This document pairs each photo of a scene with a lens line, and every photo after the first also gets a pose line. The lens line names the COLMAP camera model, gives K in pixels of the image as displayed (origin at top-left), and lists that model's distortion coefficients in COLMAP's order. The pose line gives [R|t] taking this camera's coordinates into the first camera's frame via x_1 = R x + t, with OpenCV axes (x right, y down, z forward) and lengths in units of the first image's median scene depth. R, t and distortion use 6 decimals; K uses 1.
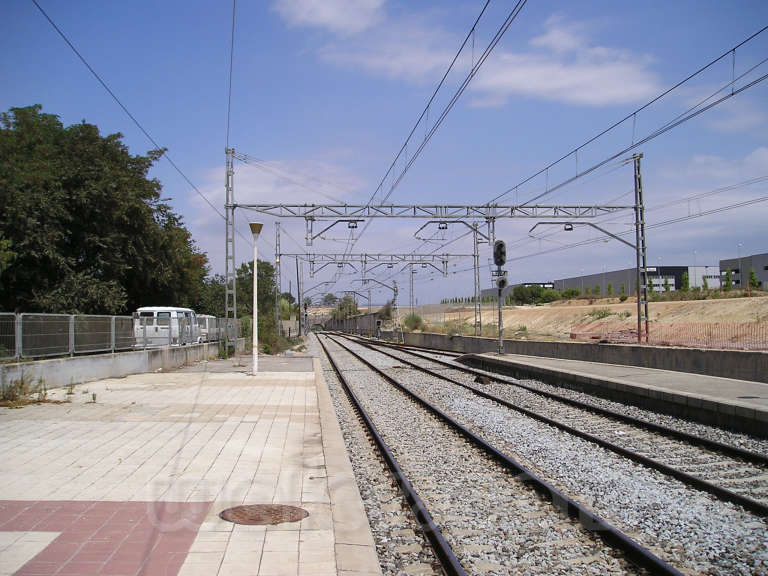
lens RADIAL K [[785.7, 0, 386.5], [0, 785.7, 281.6], [0, 0, 1]] dist [-0.105274, 0.000000]
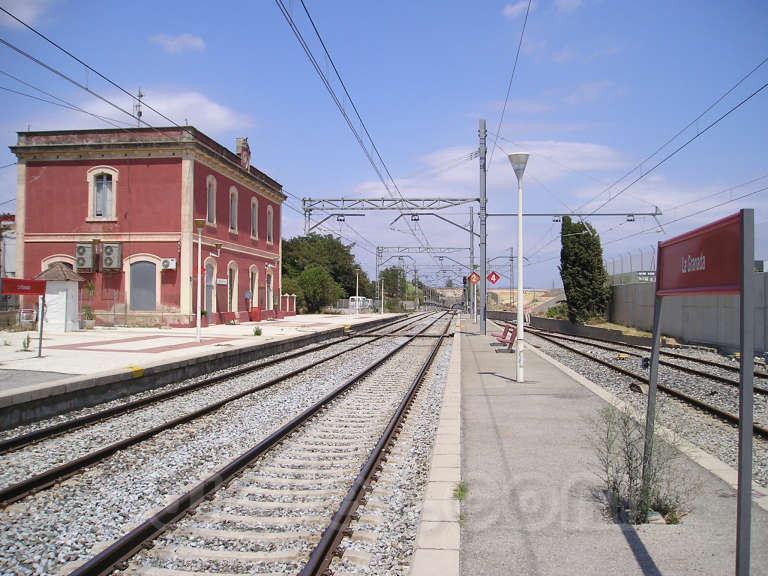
lens RADIAL K [[785.7, 0, 391.7], [0, 785.7, 289.8], [0, 0, 1]] dist [-0.105274, 0.000000]
pose [[0.983016, 0.013512, -0.183019, 0.427649], [-0.006952, 0.999312, 0.036440, -0.107977], [0.183386, -0.034549, 0.982434, -2.051695]]
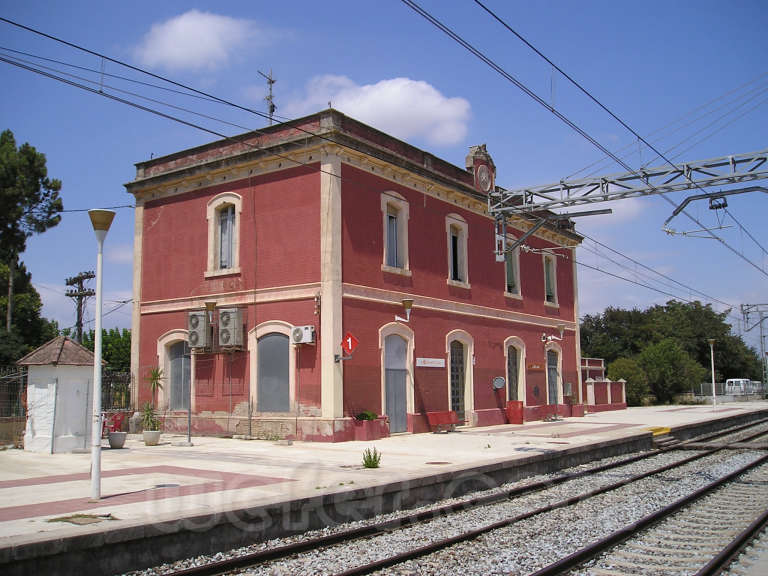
lens RADIAL K [[785.7, 0, 395.8], [0, 785.7, 280.5], [0, 0, 1]] dist [-0.105274, 0.000000]
pose [[0.773734, -0.088946, -0.627235, 0.401199], [0.037428, 0.994783, -0.094896, -0.080569], [0.632404, 0.049948, 0.773027, -1.468273]]
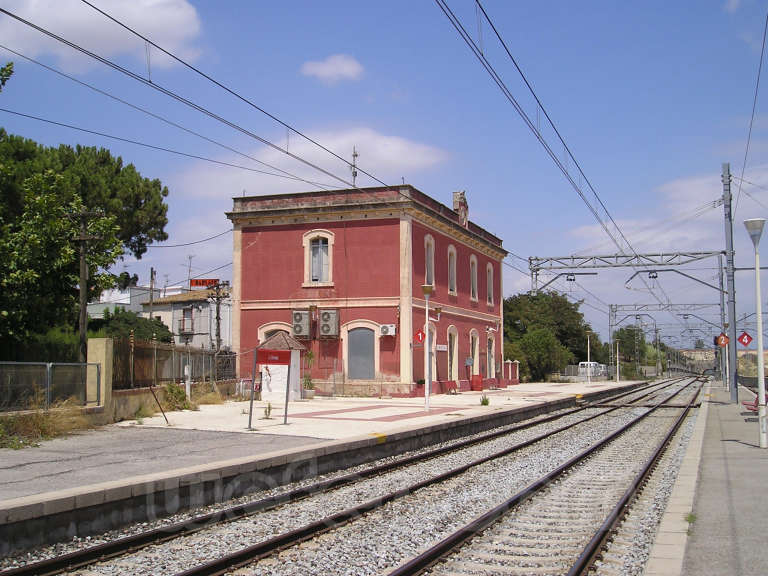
lens RADIAL K [[924.5, 0, 385.8], [0, 924.5, 290.9], [0, 0, 1]] dist [-0.126730, 0.000000]
pose [[0.903880, -0.025067, -0.427050, 0.445436], [0.012110, 0.999381, -0.033030, -0.114228], [0.427614, 0.024684, 0.903624, -2.155411]]
